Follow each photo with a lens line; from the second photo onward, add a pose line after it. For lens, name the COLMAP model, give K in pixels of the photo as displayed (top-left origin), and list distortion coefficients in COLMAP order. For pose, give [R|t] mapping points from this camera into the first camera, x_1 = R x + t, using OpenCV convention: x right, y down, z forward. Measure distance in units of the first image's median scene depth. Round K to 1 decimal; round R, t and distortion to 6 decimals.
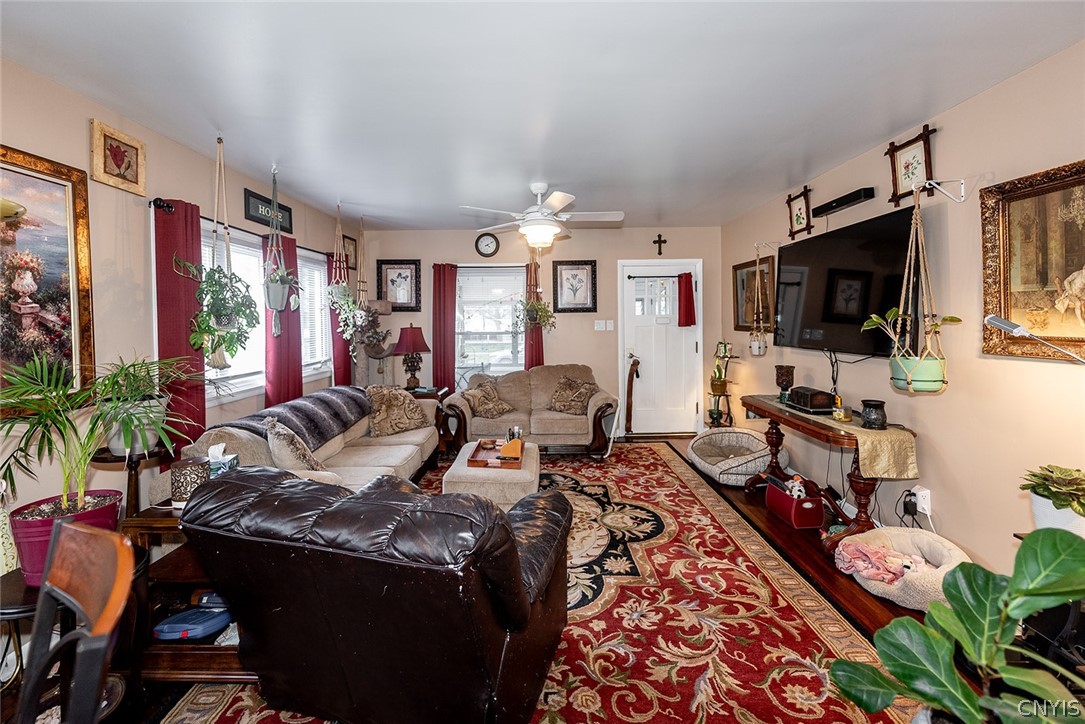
lens RADIAL K [[469.4, 0, 538.9], [0, 469.4, 323.8], [0, 0, 1]] dist [-0.000180, 0.000000]
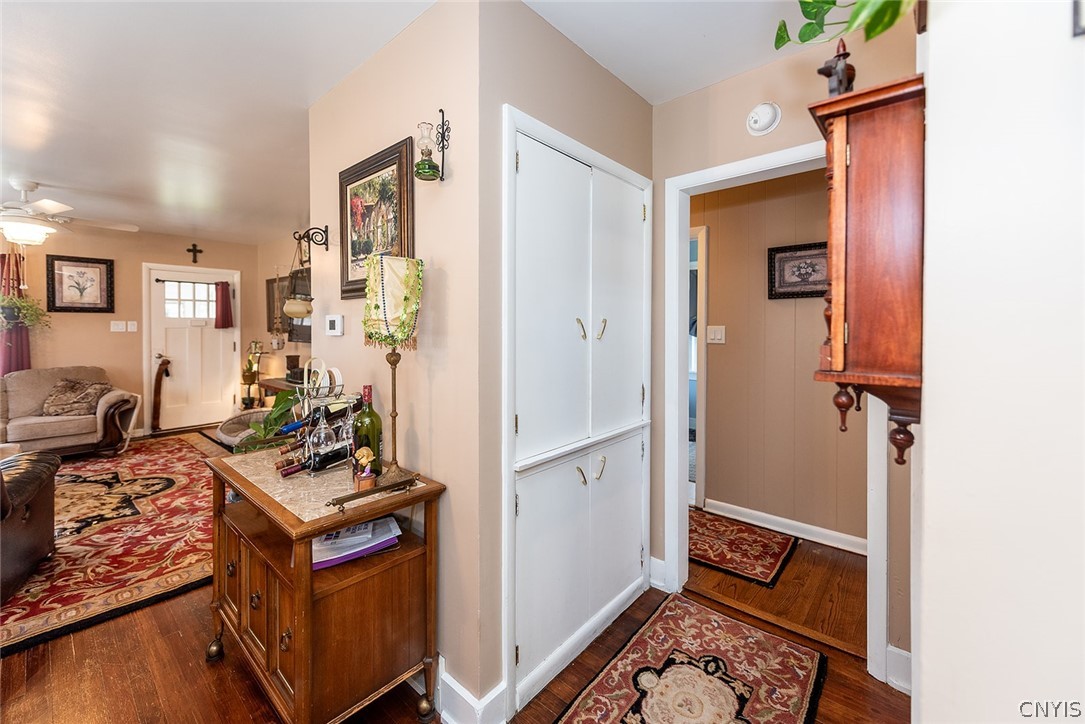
lens RADIAL K [[434.7, 0, 542.2], [0, 434.7, 332.0], [0, 0, 1]] dist [-0.001255, 0.000112]
pose [[0.640693, 0.007149, 0.767764, -0.000111], [-0.008724, 0.999960, -0.002030, 0.011274], [-0.767748, -0.005397, 0.640729, -0.317440]]
